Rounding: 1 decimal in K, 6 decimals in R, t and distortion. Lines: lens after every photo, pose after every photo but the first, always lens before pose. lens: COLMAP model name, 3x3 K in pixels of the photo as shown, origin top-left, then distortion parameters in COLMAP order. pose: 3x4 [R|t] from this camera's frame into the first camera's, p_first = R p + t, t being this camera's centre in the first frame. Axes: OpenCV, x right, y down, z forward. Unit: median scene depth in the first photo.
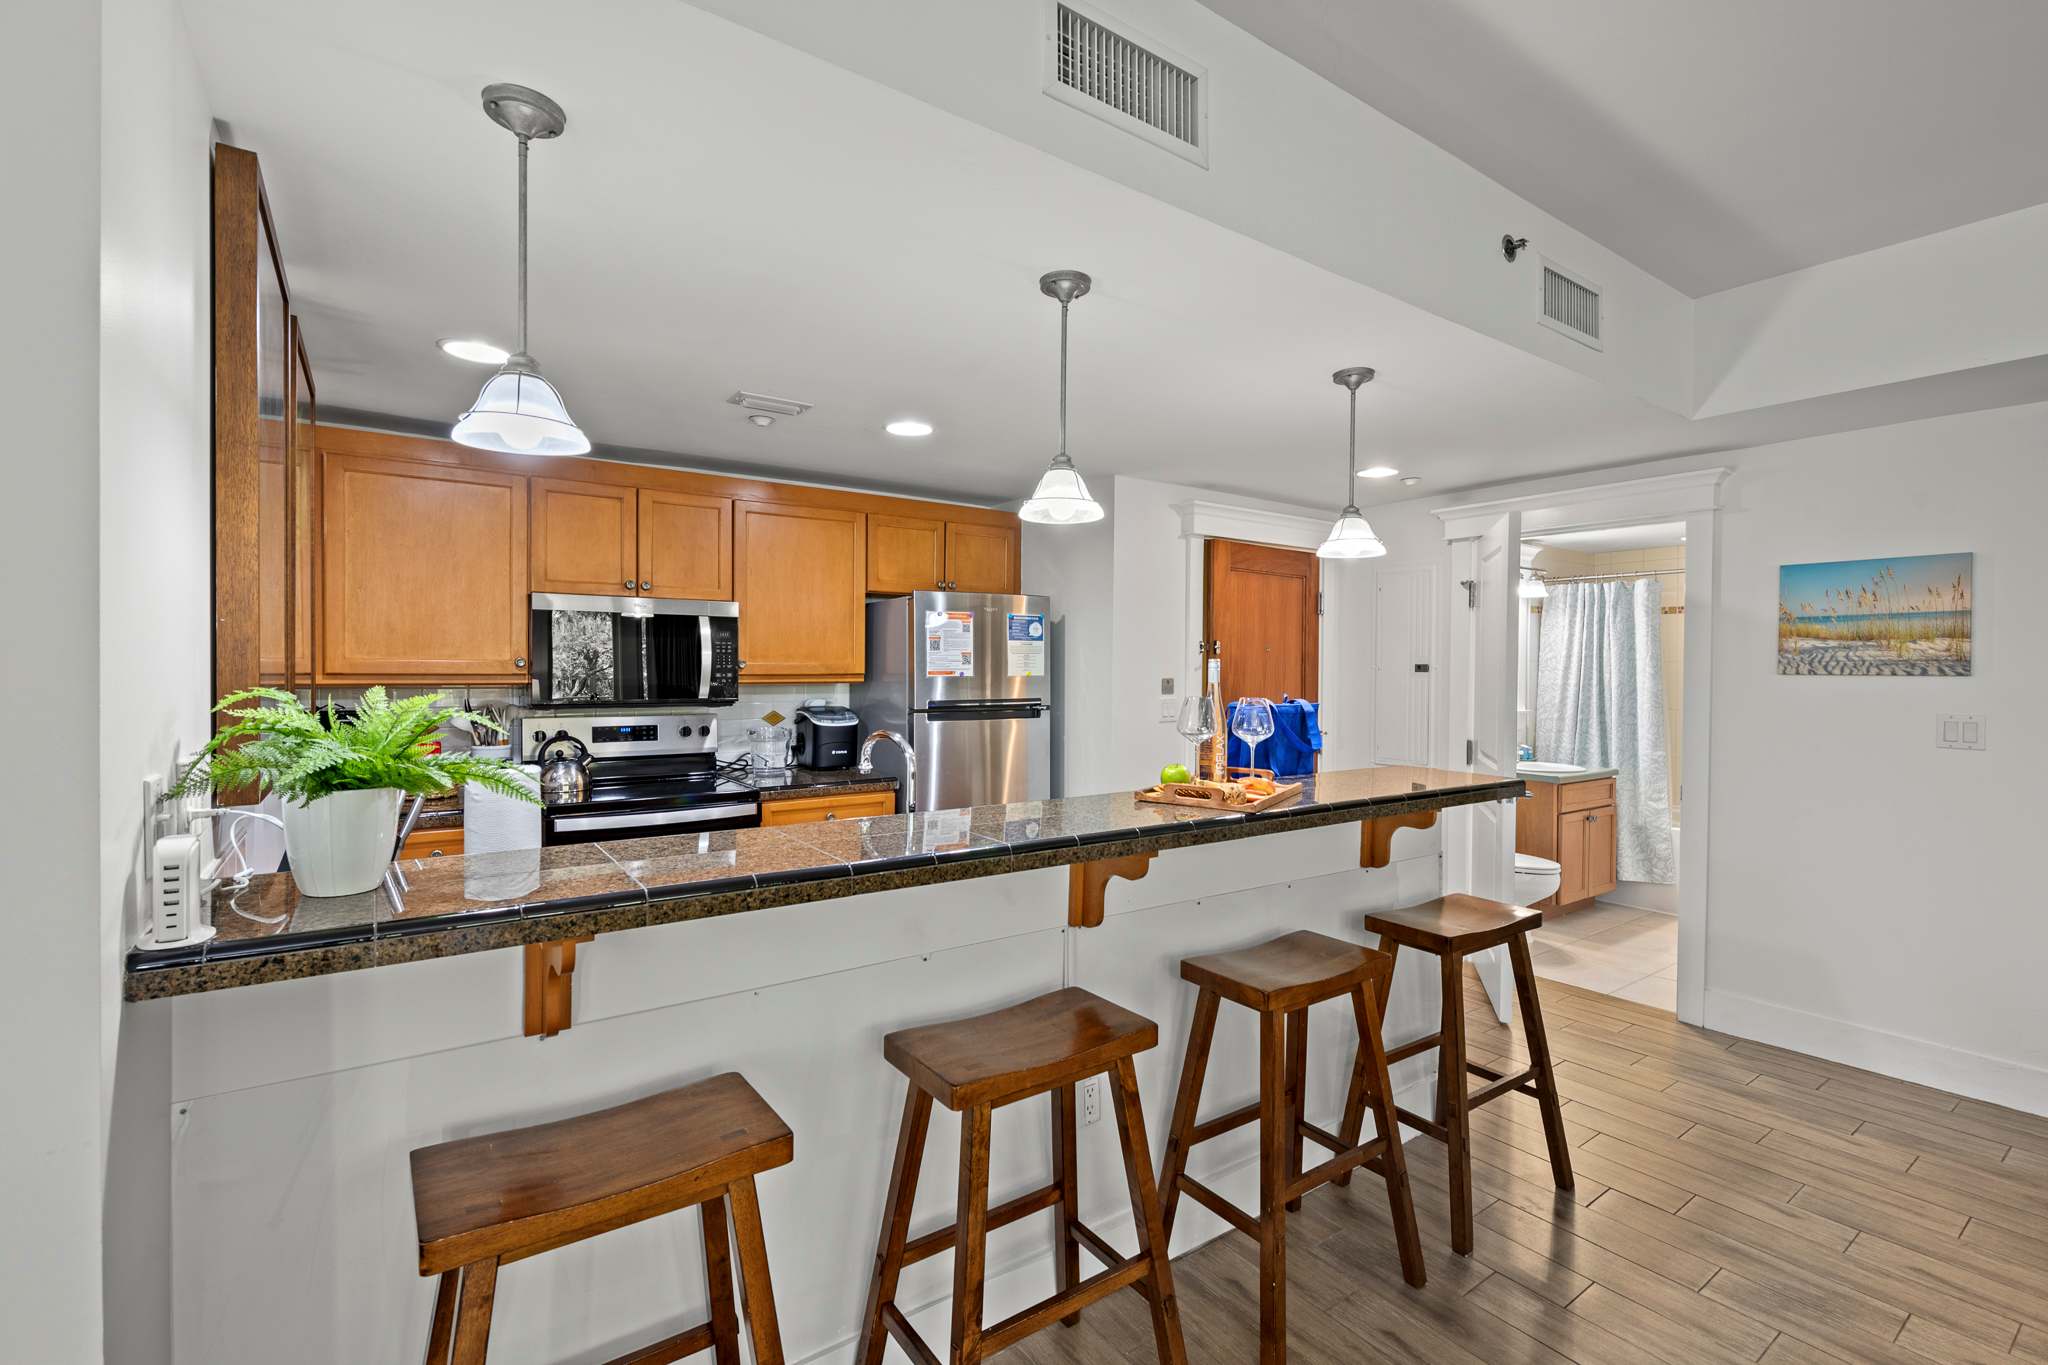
lens RADIAL K [[912.5, 0, 1008.6], [0, 912.5, 671.7], [0, 0, 1]] dist [-0.011717, -0.002010]
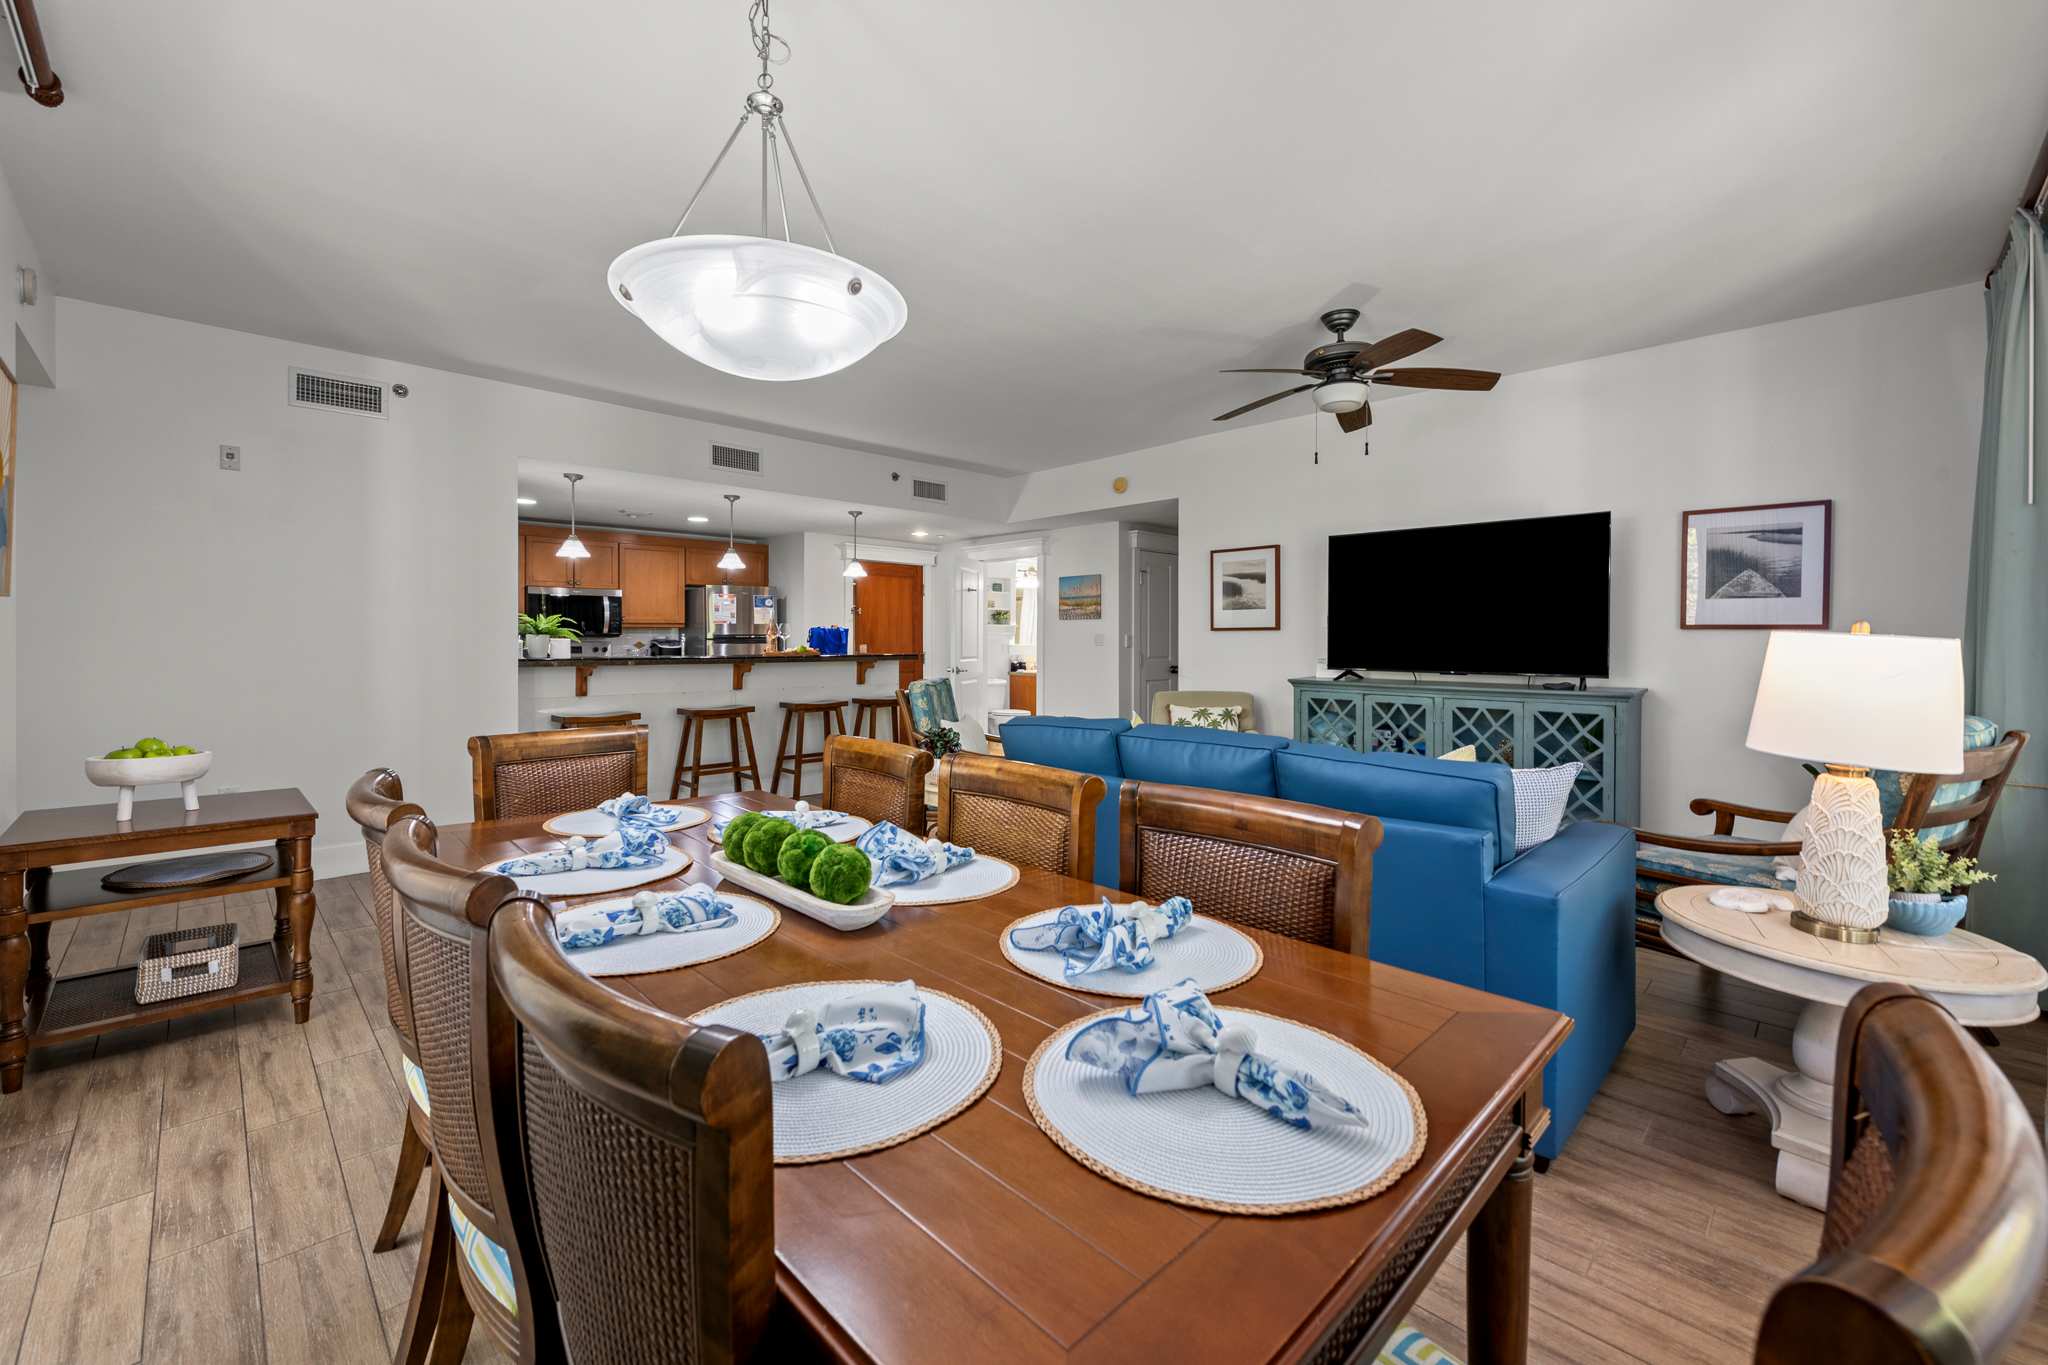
lens RADIAL K [[832.3, 0, 1032.8], [0, 832.3, 641.4], [0, 0, 1]] dist [-0.000149, -0.000273]
pose [[0.982140, -0.008287, 0.187968, 0.260027], [0.009144, 0.999951, -0.003692, 0.056126], [-0.187928, 0.005345, 0.982168, -1.005316]]
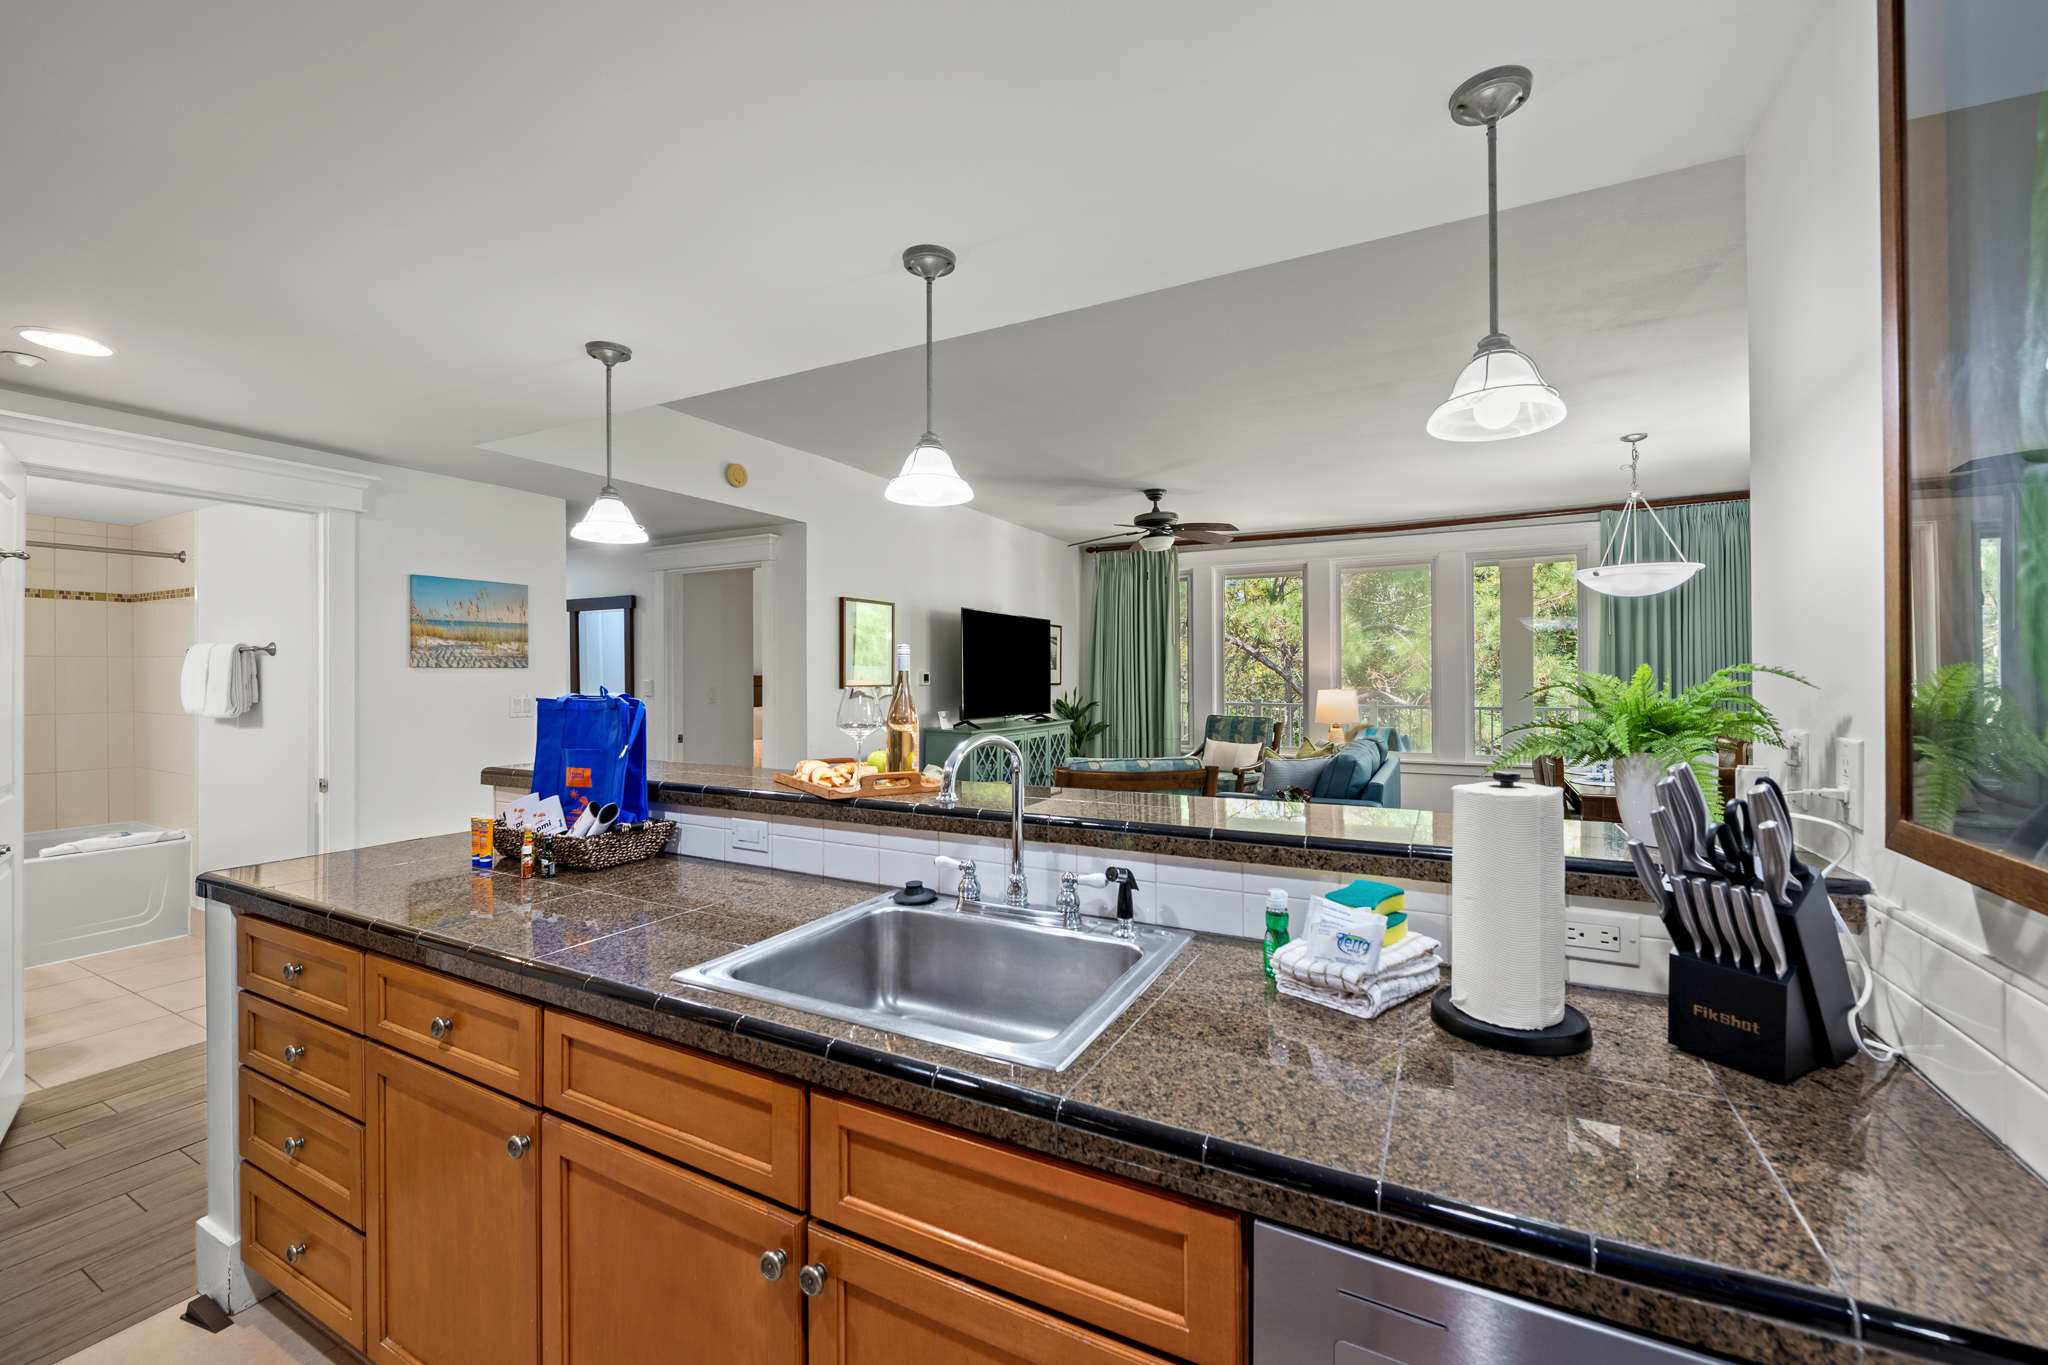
lens RADIAL K [[832.3, 0, 978.8], [0, 832.3, 669.5], [0, 0, 1]] dist [-0.000149, -0.000273]
pose [[-0.452620, -0.004469, 0.891692, -0.342179], [0.003472, 0.999971, 0.006774, 0.000629], [-0.891697, 0.006162, -0.452591, 0.647824]]
